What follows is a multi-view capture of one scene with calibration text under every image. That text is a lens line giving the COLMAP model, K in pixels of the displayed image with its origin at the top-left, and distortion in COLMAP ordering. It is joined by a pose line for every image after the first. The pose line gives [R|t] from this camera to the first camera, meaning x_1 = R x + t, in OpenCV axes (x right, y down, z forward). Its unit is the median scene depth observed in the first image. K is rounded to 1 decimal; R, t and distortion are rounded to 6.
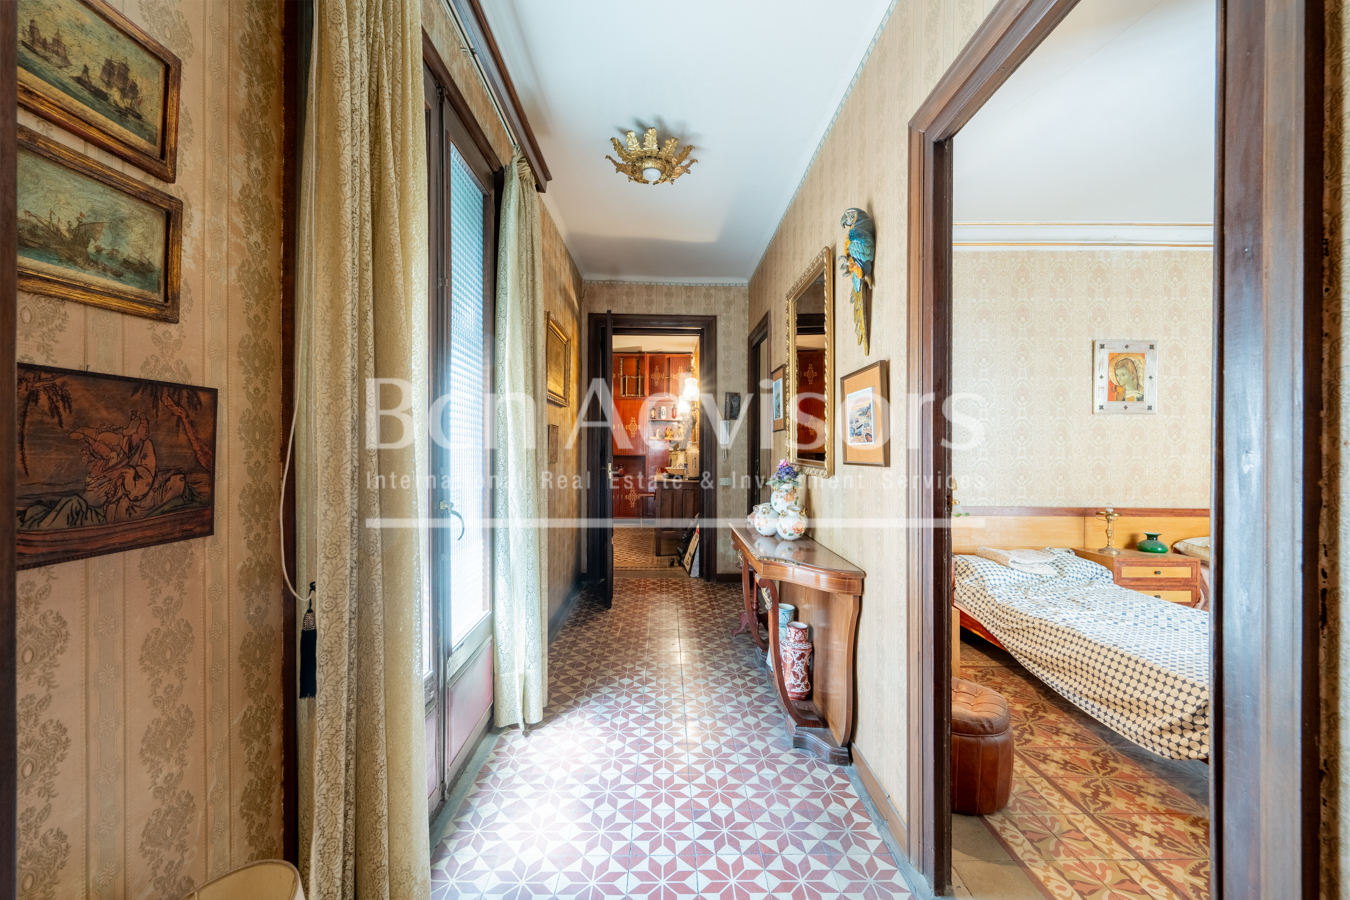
lens RADIAL K [[534.7, 0, 669.7], [0, 534.7, 448.5], [0, 0, 1]] dist [0.001205, -0.000222]
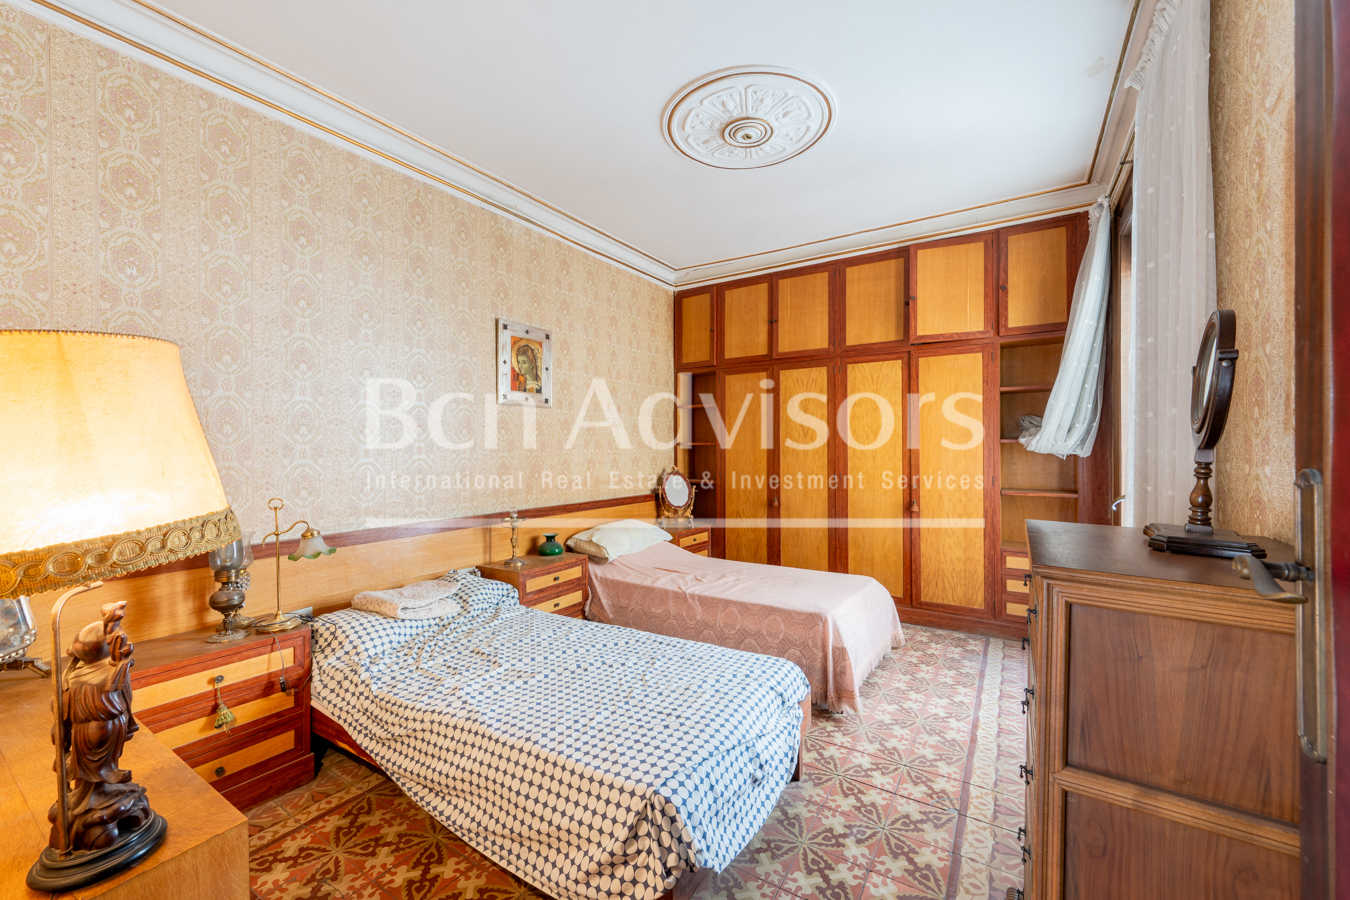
lens RADIAL K [[534.7, 0, 669.7], [0, 534.7, 448.5], [0, 0, 1]] dist [0.001205, -0.000222]
pose [[0.555731, -0.012028, 0.831275, 0.255376], [0.005600, 0.999927, 0.010724, -0.000691], [-0.831343, -0.001304, 0.555758, 0.324387]]
